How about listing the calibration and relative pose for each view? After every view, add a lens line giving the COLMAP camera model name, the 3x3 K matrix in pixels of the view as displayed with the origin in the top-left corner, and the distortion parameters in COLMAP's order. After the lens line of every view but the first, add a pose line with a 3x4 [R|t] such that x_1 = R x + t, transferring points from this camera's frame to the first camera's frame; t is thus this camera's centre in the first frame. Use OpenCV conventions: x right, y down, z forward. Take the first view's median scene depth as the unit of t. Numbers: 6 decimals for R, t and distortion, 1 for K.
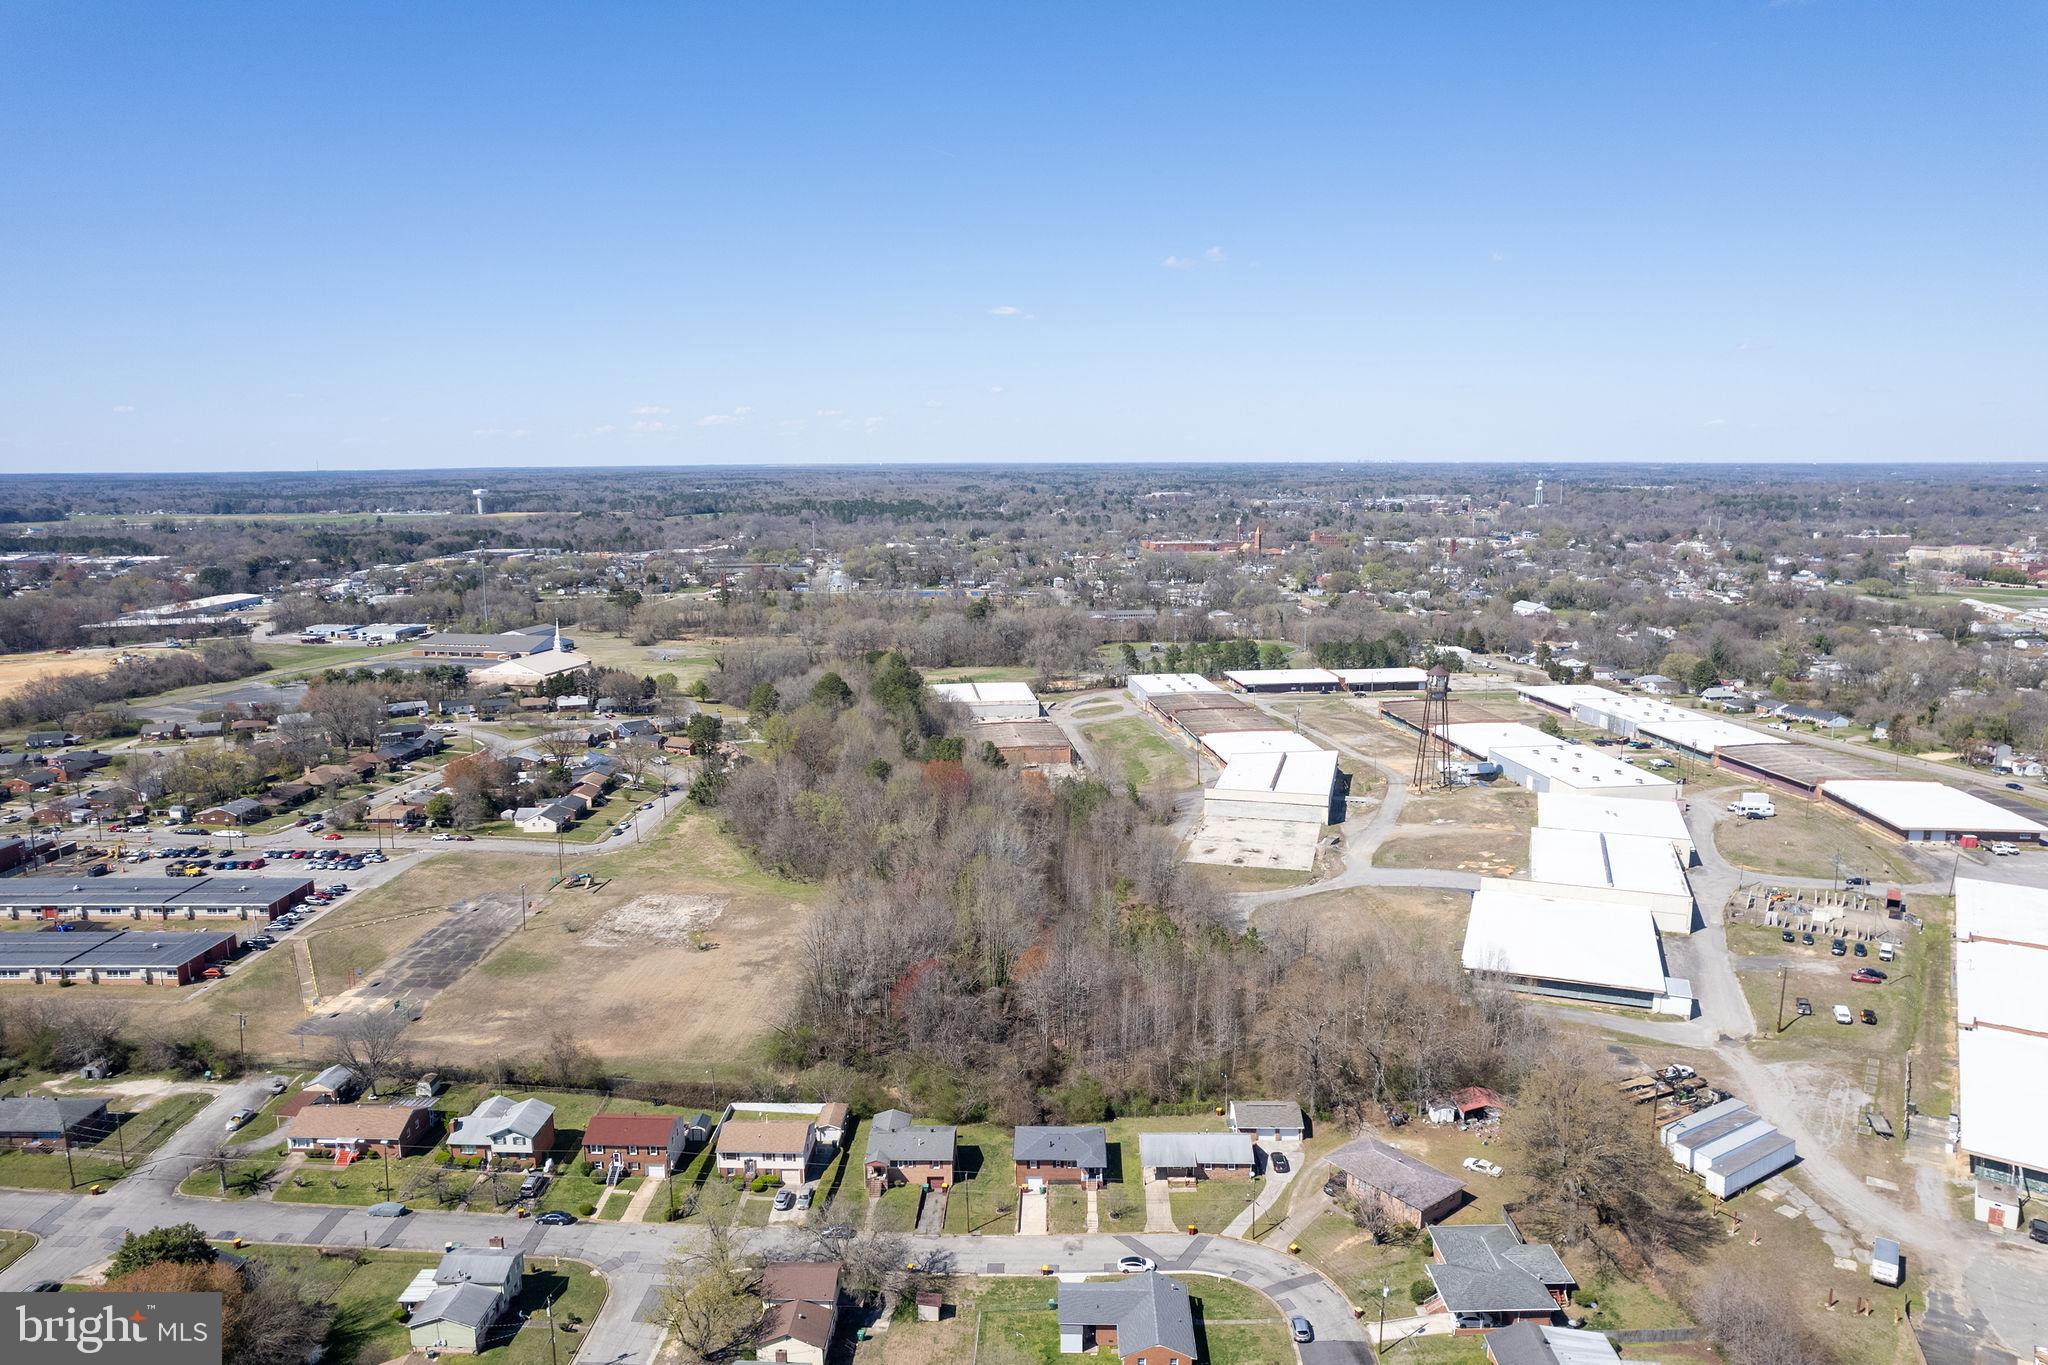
lens RADIAL K [[1357.5, 0, 993.5], [0, 1357.5, 563.4], [0, 0, 1]] dist [-0.050599, 0.034085]
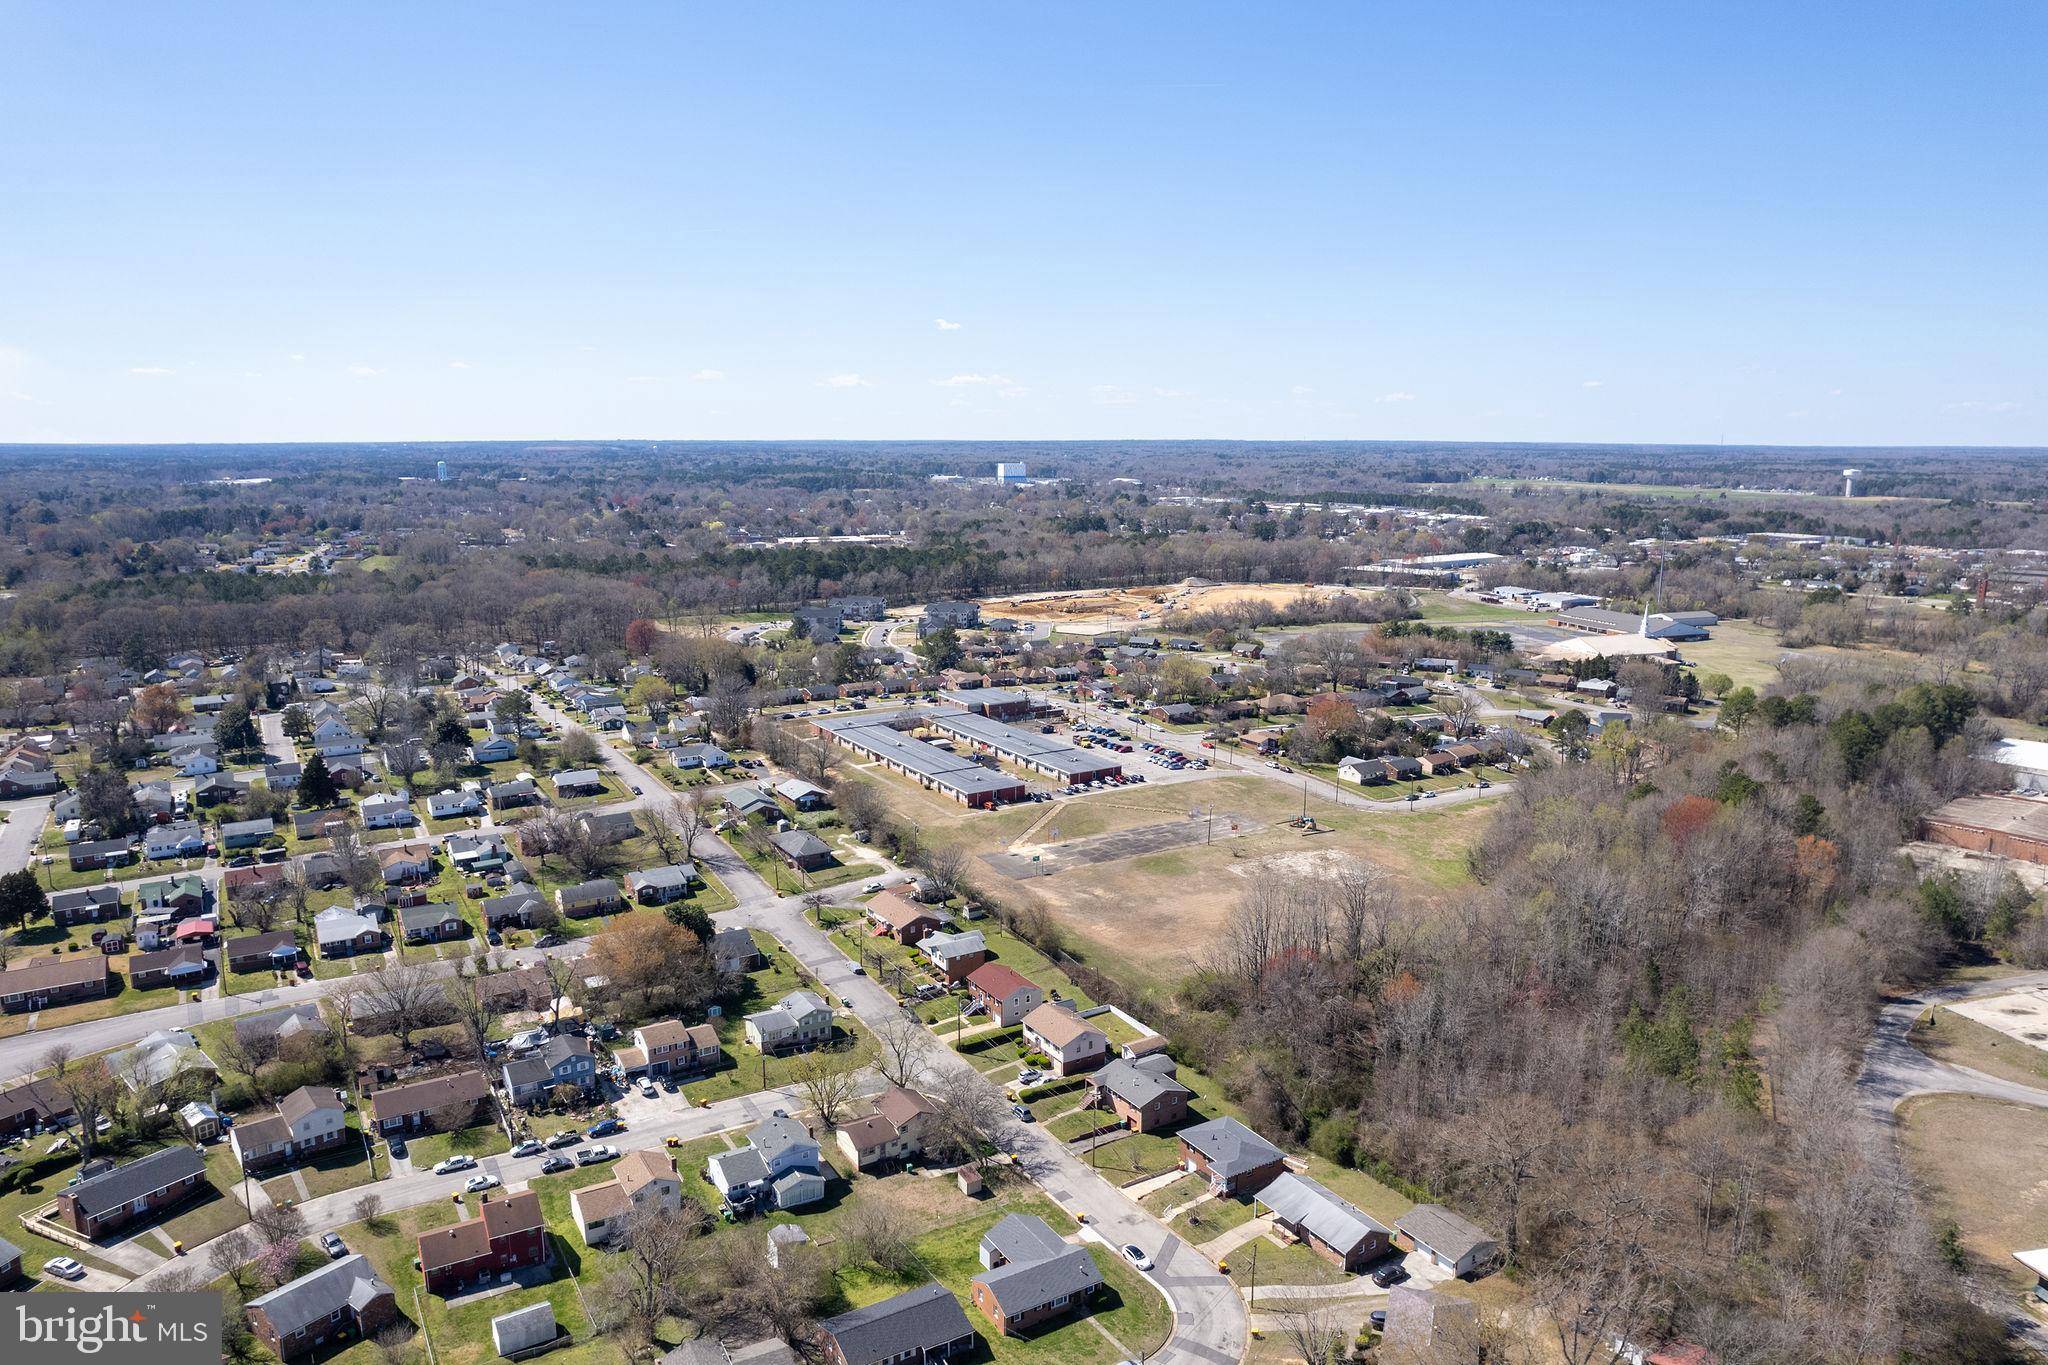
lens RADIAL K [[1357.5, 0, 993.5], [0, 1357.5, 563.4], [0, 0, 1]] dist [-0.050599, 0.034085]
pose [[0.552529, 0.093767, -0.828203, 0.510210], [-0.077513, 0.995126, 0.060954, -0.021031], [0.829882, 0.030517, 0.557104, 0.220109]]
